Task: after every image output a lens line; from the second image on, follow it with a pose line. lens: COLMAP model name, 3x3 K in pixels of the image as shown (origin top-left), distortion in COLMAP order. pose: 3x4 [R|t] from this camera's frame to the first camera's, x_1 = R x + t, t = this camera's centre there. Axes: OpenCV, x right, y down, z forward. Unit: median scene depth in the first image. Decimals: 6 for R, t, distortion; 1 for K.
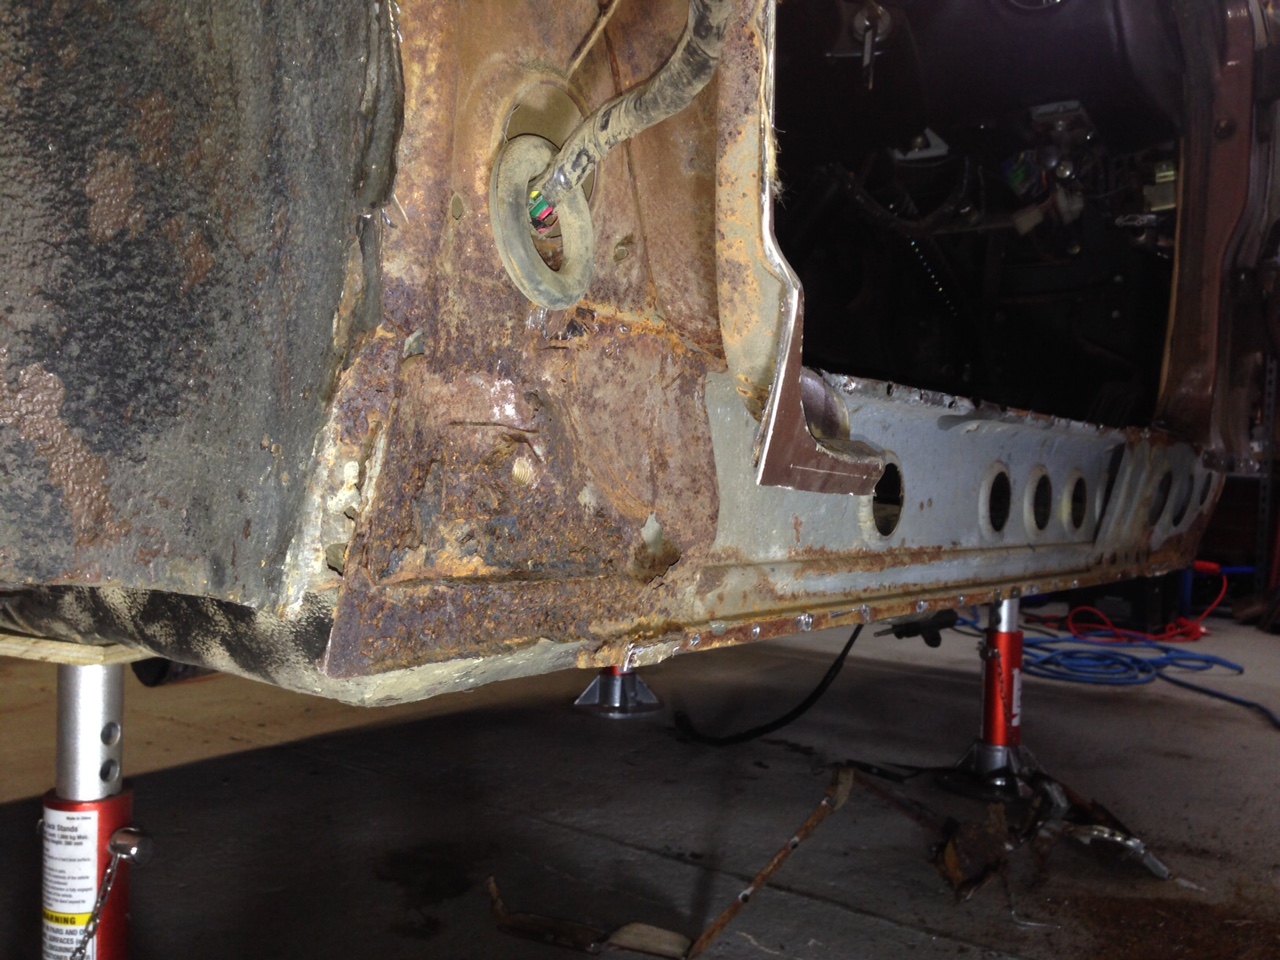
lens RADIAL K [[1199.2, 0, 640.0], [0, 1199.2, 480.0], [0, 0, 1]] dist [0.086027, -0.178635]
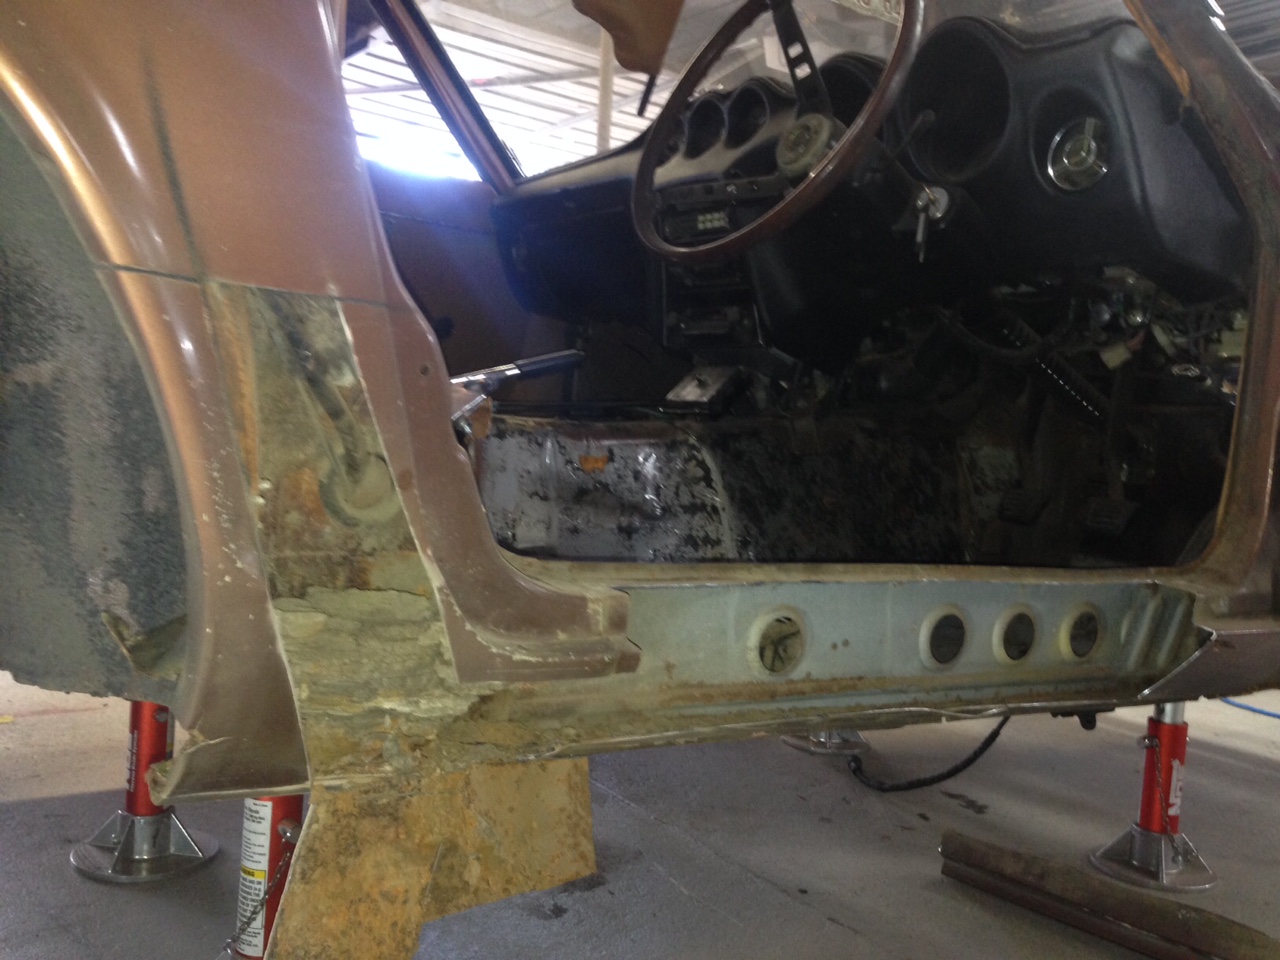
lens RADIAL K [[1192.5, 0, 646.3], [0, 1192.5, 471.2], [0, 0, 1]] dist [0.114486, -0.197062]
pose [[0.941022, 0.048146, -0.334902, 0.848600], [-0.046290, 0.998836, 0.013528, -0.312564], [0.335164, 0.002772, 0.942156, -0.458541]]
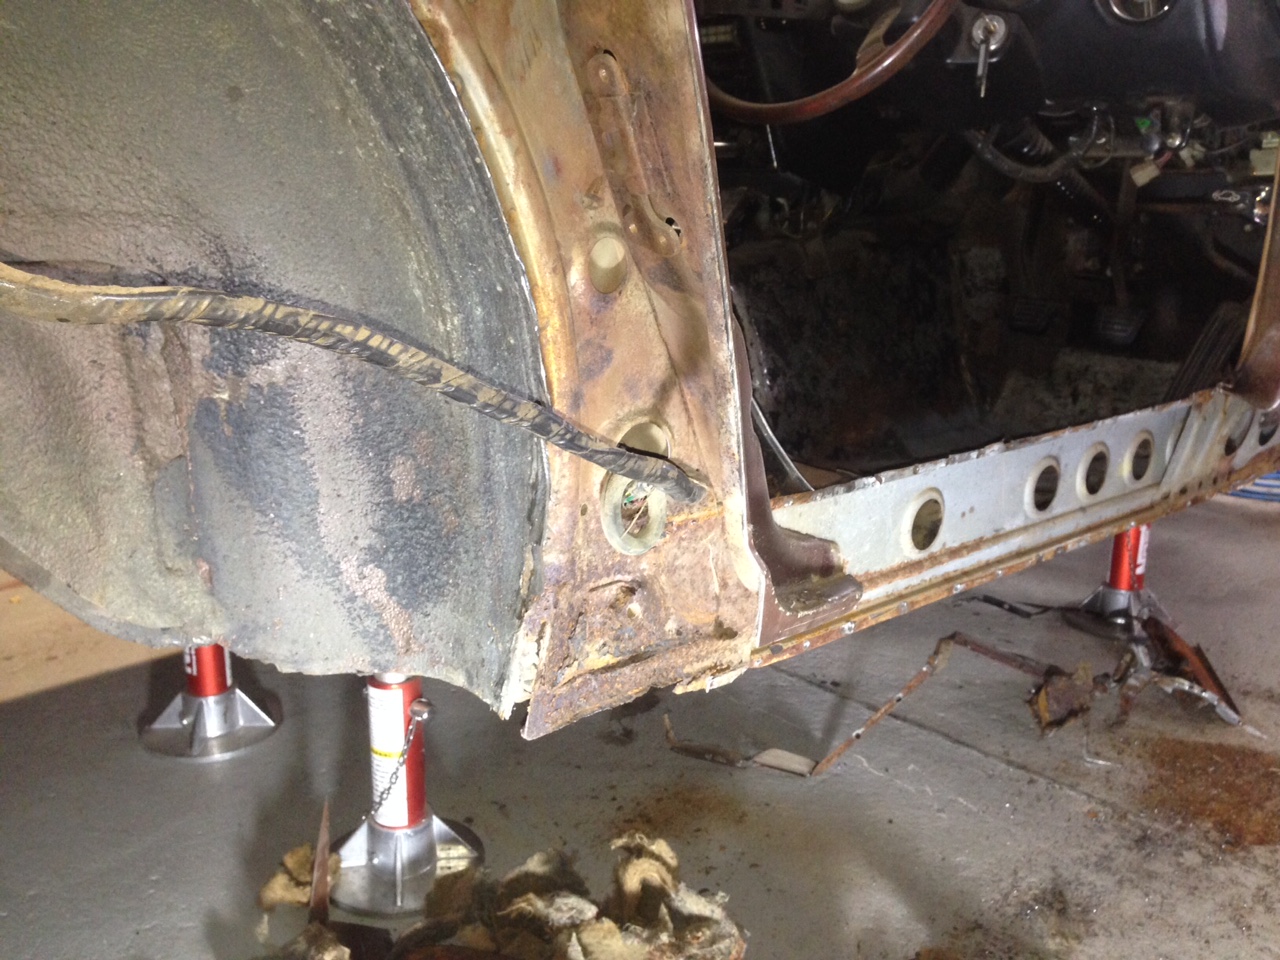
lens RADIAL K [[1213.5, 0, 623.3], [0, 1213.5, 475.1], [0, 0, 1]] dist [0.065819, -0.135097]
pose [[0.979227, 0.024590, -0.201270, 0.249101], [0.023549, 0.972110, 0.233340, -0.639015], [0.201394, -0.233233, 0.951337, -0.655826]]
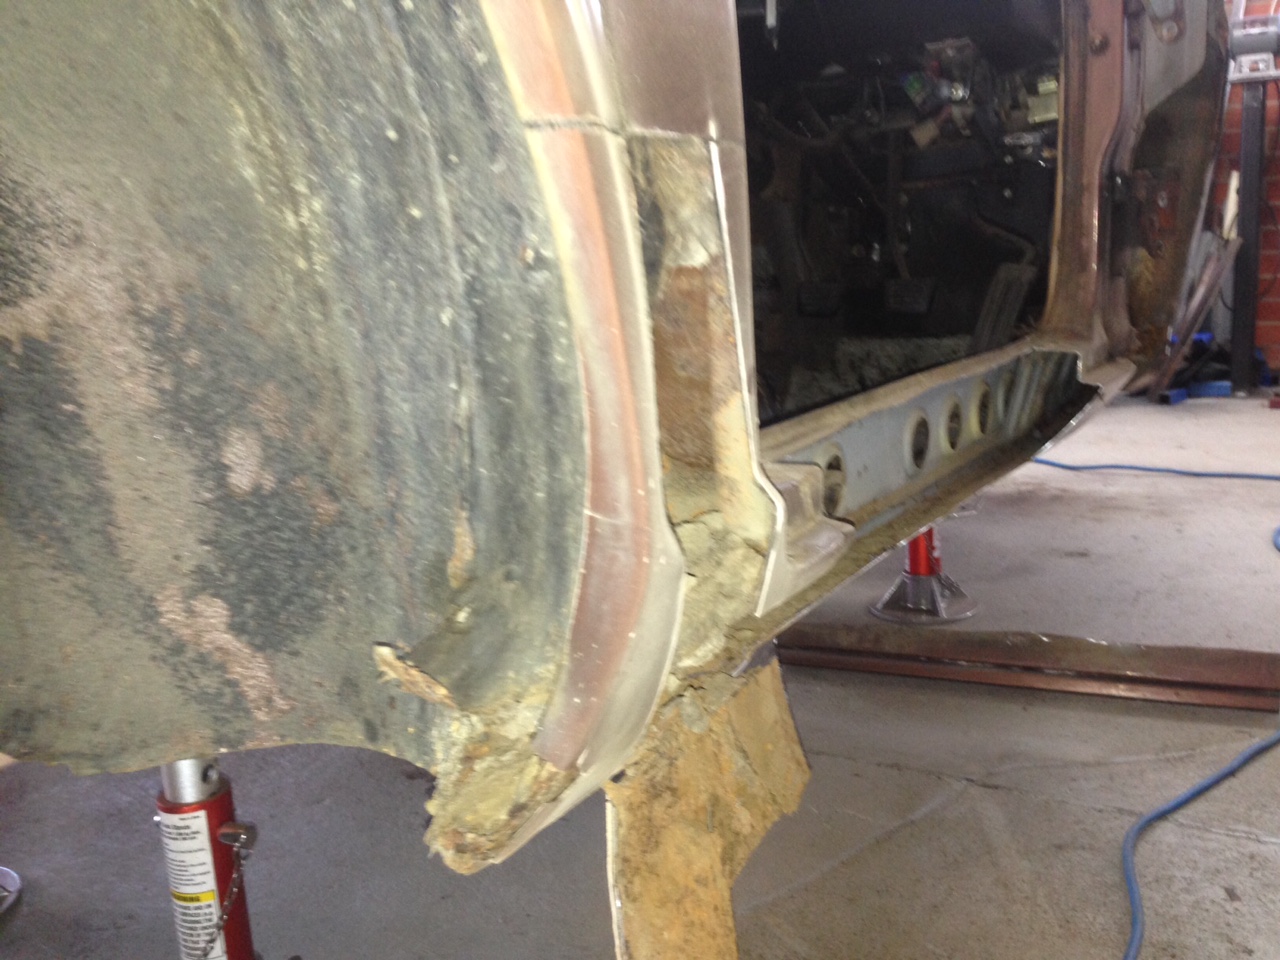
lens RADIAL K [[1192.5, 0, 646.3], [0, 1192.5, 471.2], [0, 0, 1]] dist [0.114486, -0.197062]
pose [[0.991548, -0.112244, 0.065067, -0.095697], [0.099198, 0.979129, 0.177385, -0.393967], [-0.083620, -0.169431, 0.981988, -0.276122]]
